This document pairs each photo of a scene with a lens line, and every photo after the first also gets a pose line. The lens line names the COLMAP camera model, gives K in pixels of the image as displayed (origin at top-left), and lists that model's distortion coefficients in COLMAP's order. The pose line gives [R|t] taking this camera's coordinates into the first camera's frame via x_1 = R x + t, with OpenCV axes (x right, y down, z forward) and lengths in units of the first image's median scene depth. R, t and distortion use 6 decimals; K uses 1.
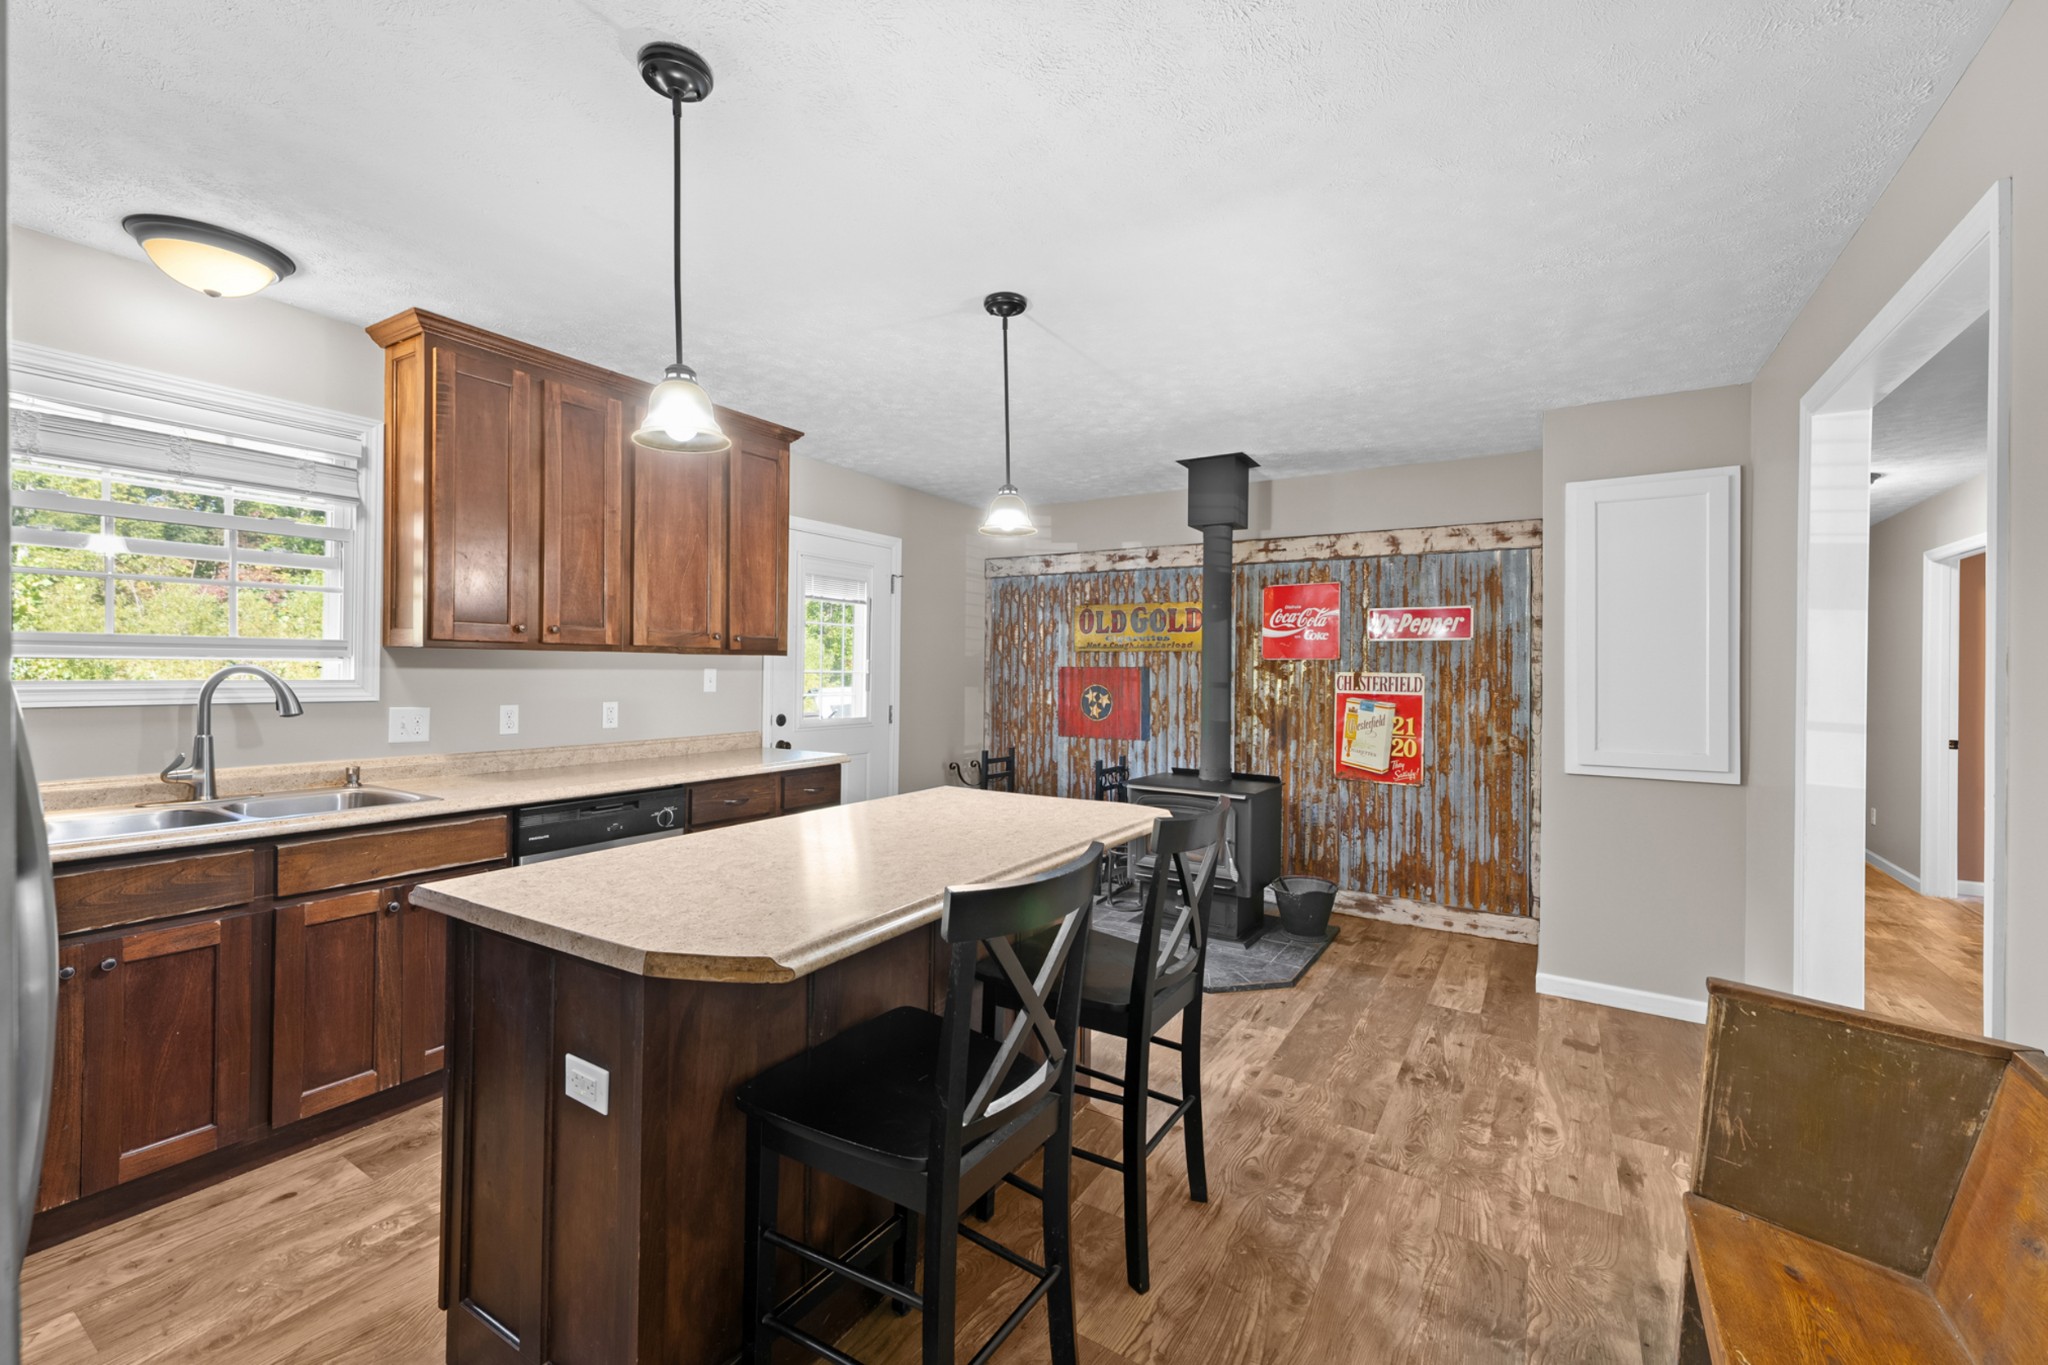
lens RADIAL K [[839.7, 0, 1033.9], [0, 839.7, 669.9], [0, 0, 1]] dist [0.000604, -0.000782]
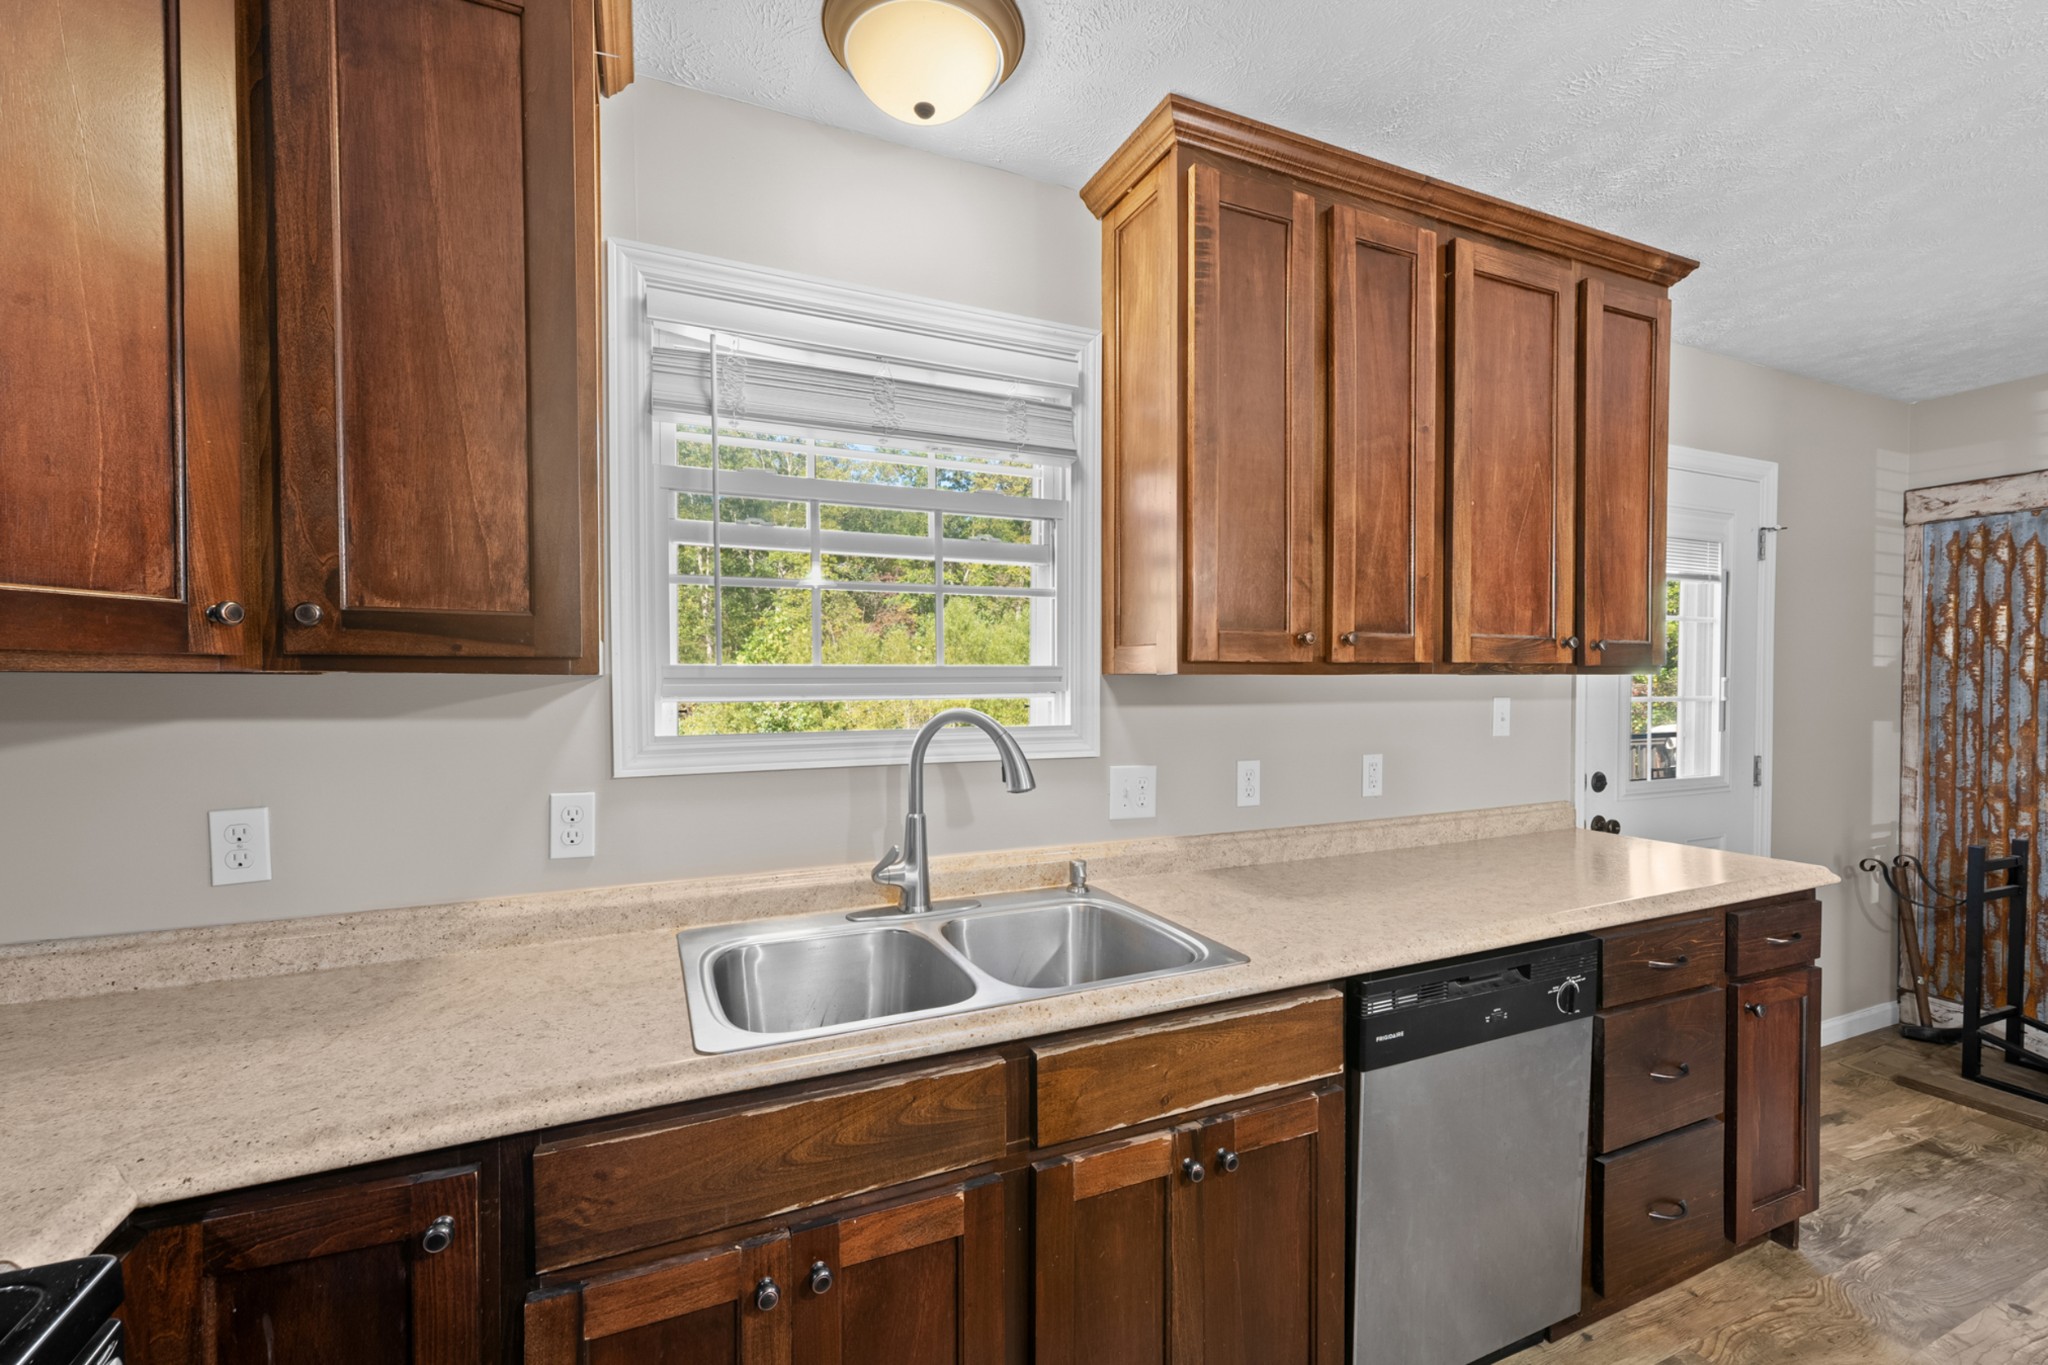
lens RADIAL K [[839.7, 0, 1015.2], [0, 839.7, 690.3], [0, 0, 1]] dist [0.000604, -0.000782]
pose [[0.822011, -0.007698, -0.569420, -0.447562], [0.012105, 0.999919, 0.003957, -0.018497], [0.569343, -0.010146, 0.822037, 0.409432]]
